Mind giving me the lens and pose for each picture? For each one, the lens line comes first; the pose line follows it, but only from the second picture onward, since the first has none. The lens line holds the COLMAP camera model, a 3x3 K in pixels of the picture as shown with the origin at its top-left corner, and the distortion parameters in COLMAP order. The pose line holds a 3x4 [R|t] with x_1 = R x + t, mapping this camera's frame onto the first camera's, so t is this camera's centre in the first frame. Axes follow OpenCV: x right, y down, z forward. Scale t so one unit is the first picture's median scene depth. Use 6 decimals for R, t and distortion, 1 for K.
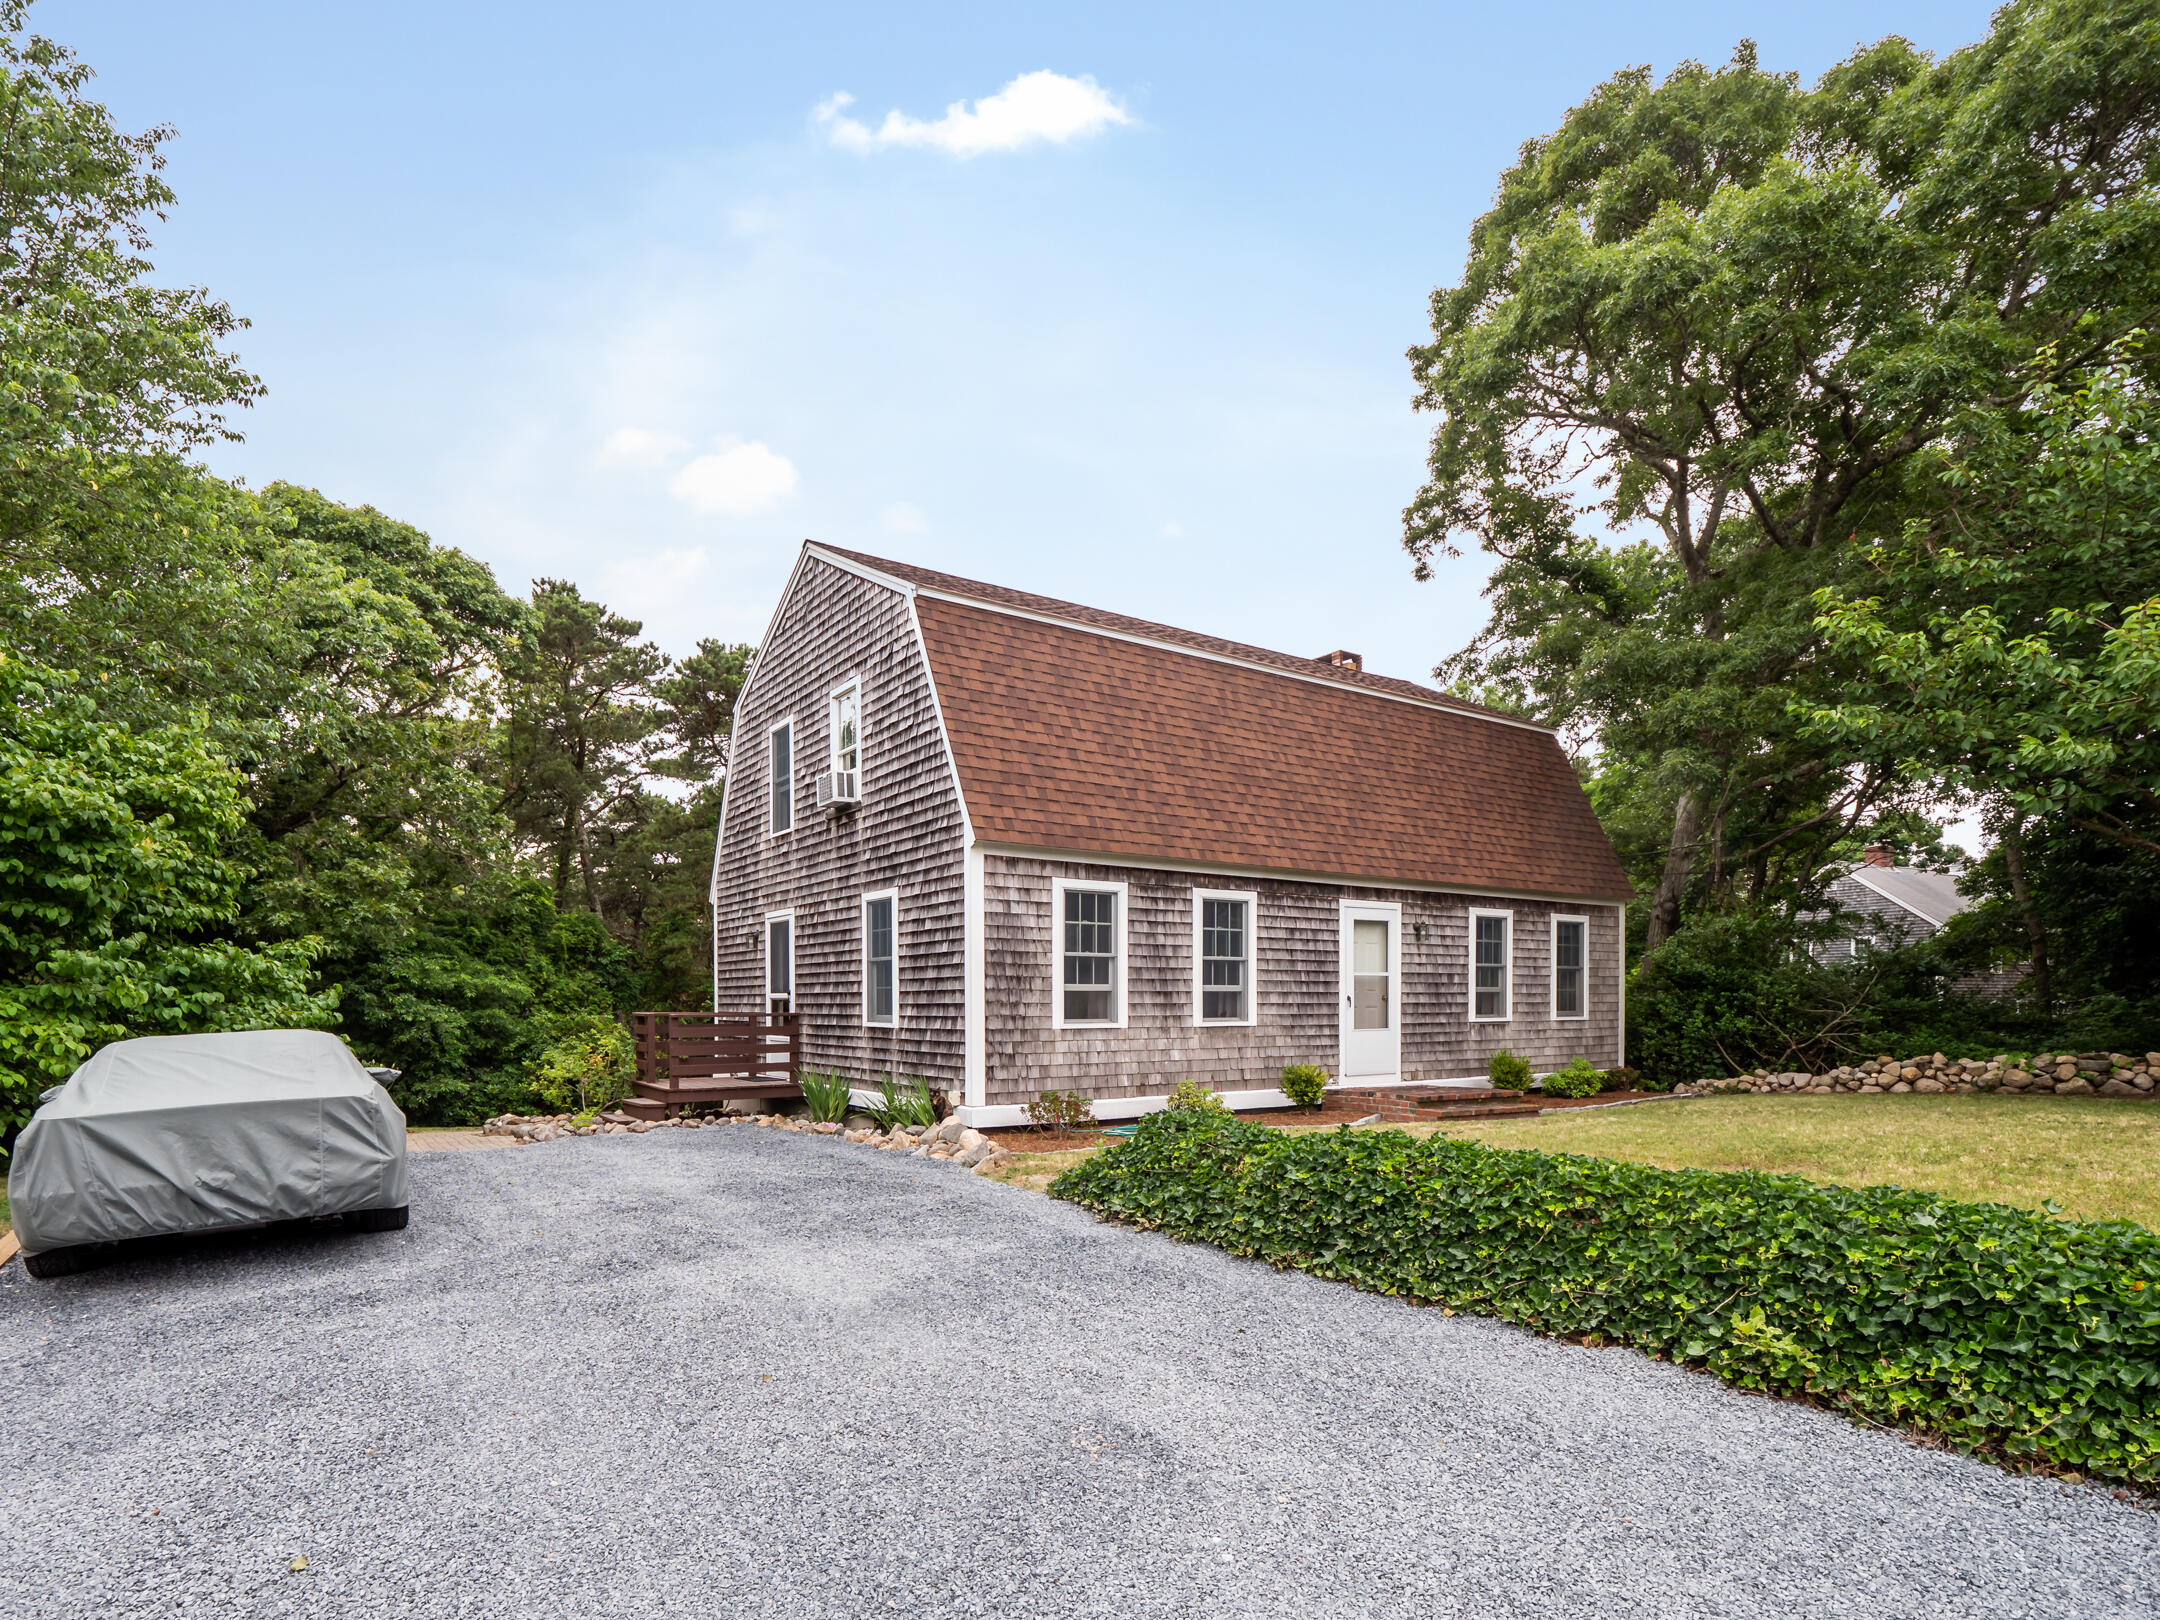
lens RADIAL K [[1070.1, 0, 1083.3], [0, 1070.1, 758.5], [0, 0, 1]] dist [-0.004799, 0.000304]
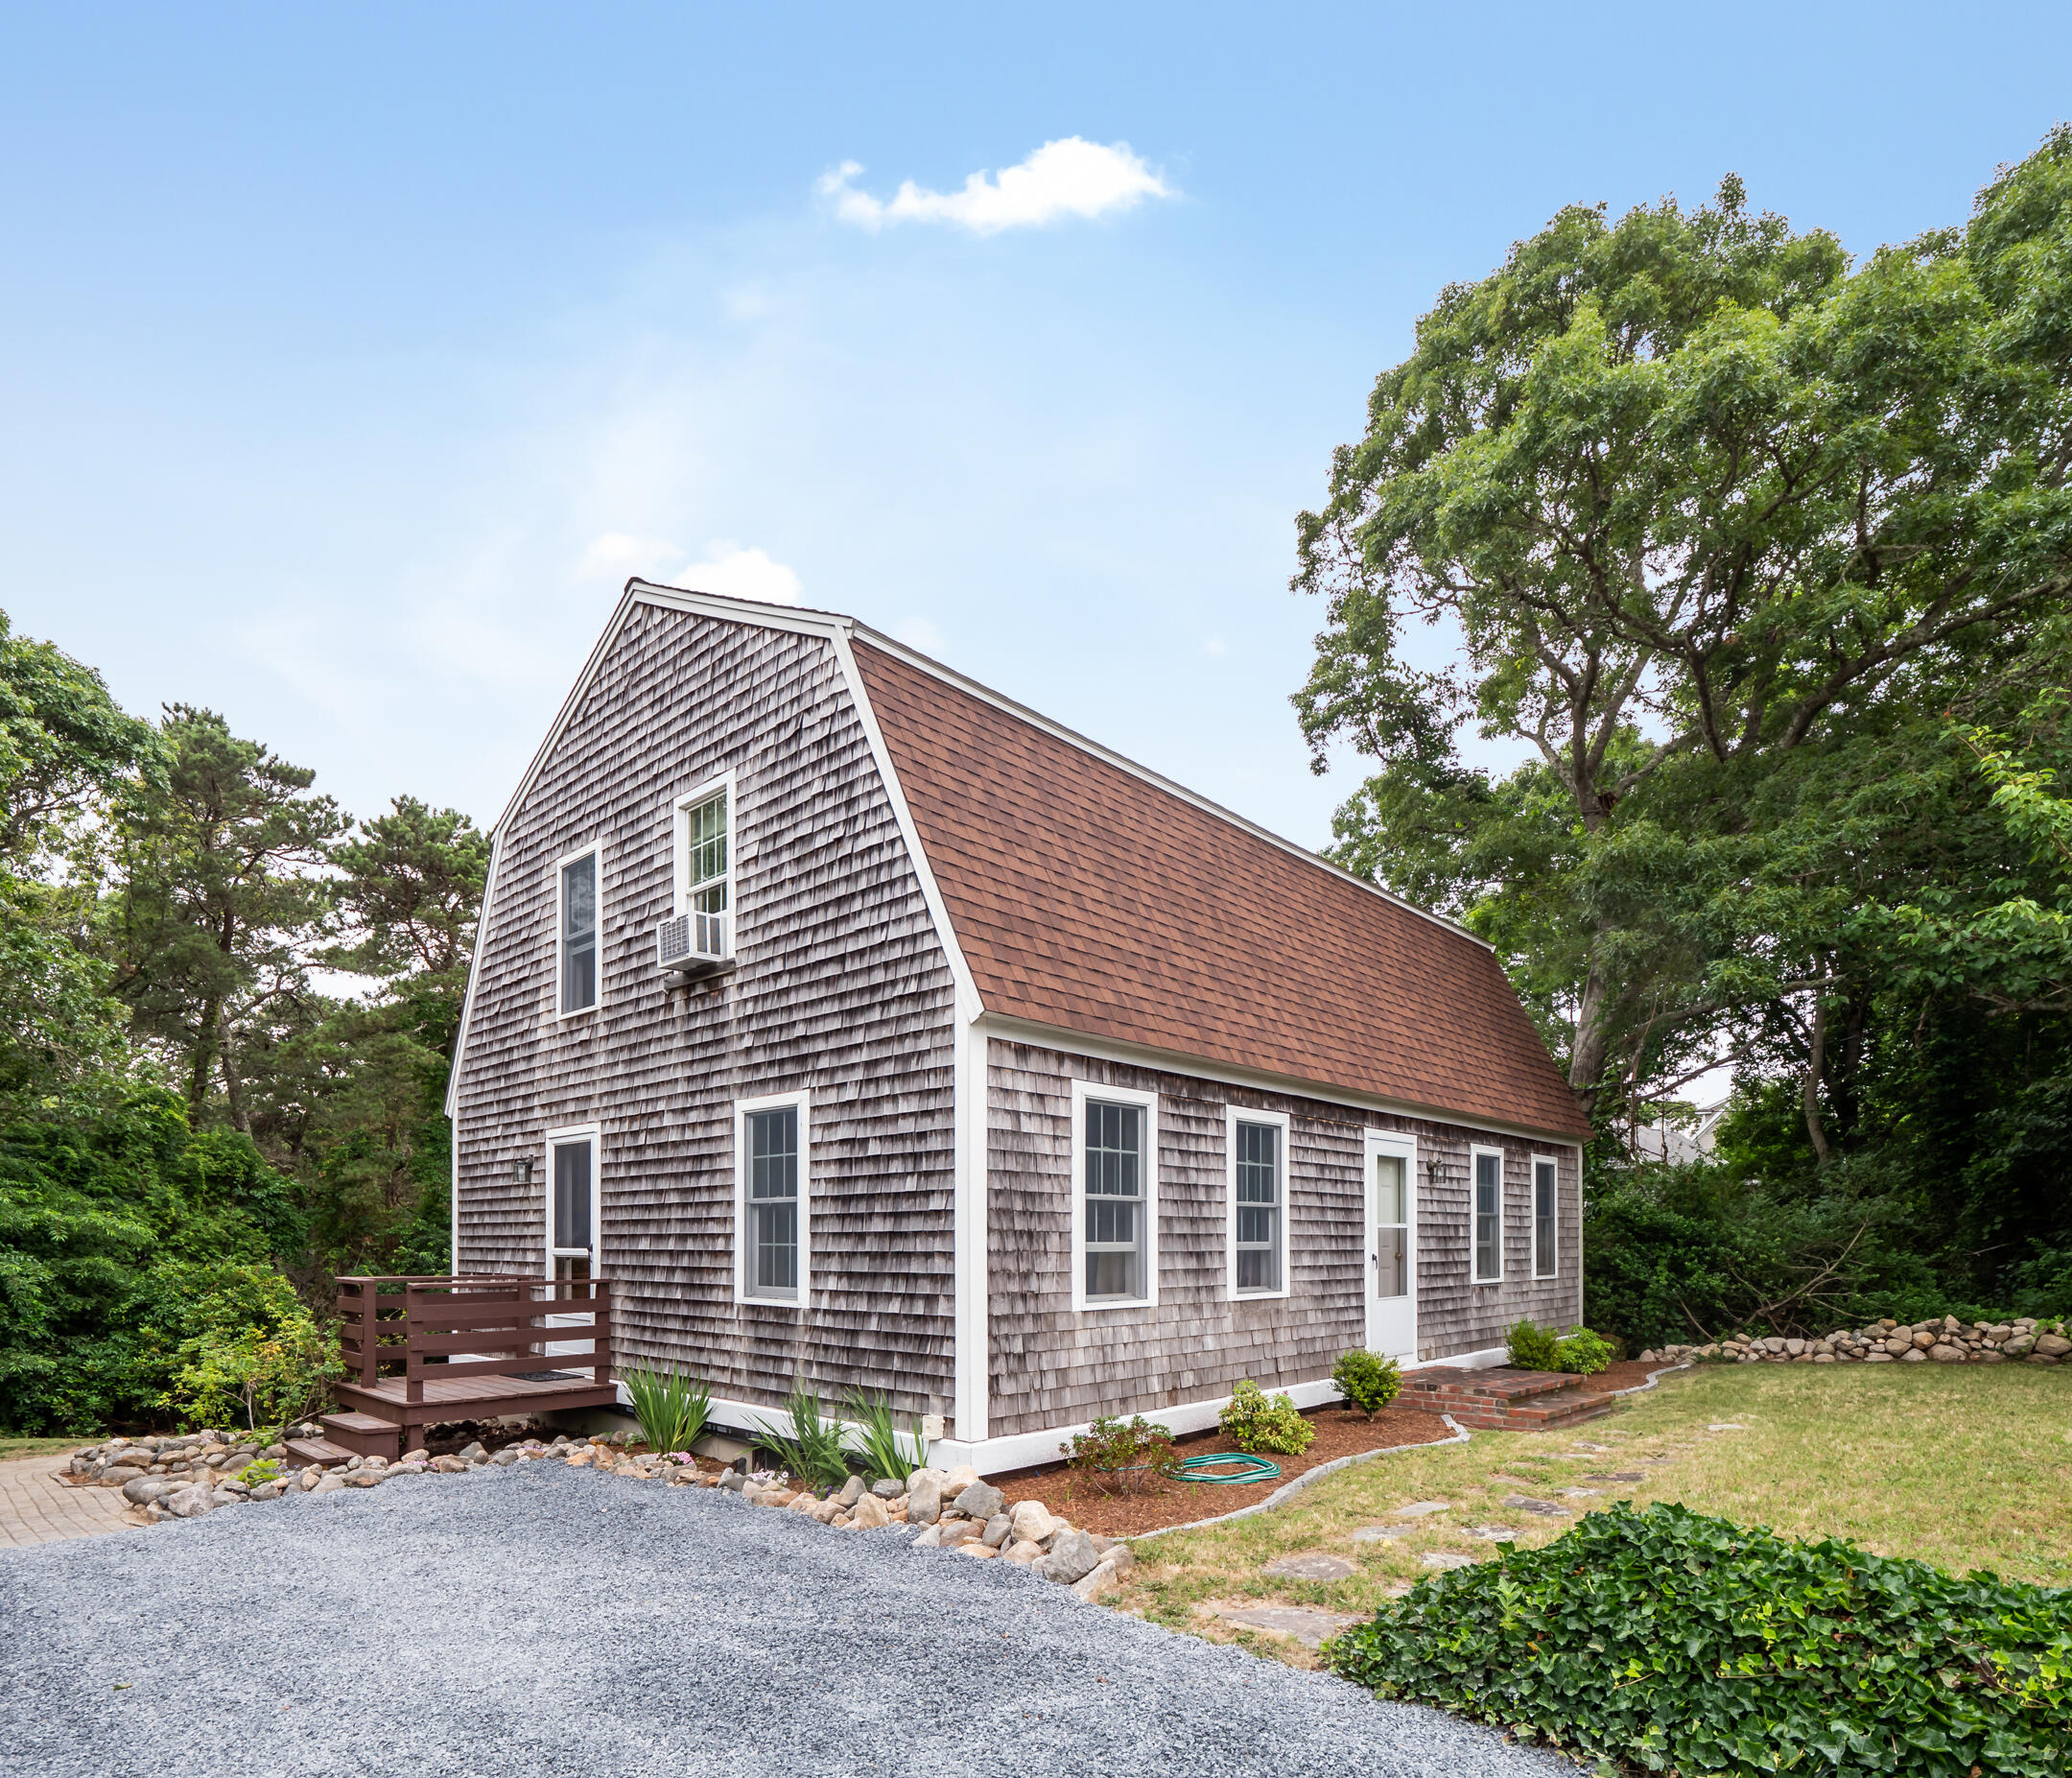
lens RADIAL K [[1115.3, 0, 1032.4], [0, 1115.3, 1036.1], [0, 0, 1]] dist [-0.013246, -0.001136]
pose [[0.979915, 0.039280, 0.195510, -0.145741], [-0.047140, 0.998250, 0.035707, 0.048542], [-0.193765, -0.044206, 0.980052, 0.268797]]
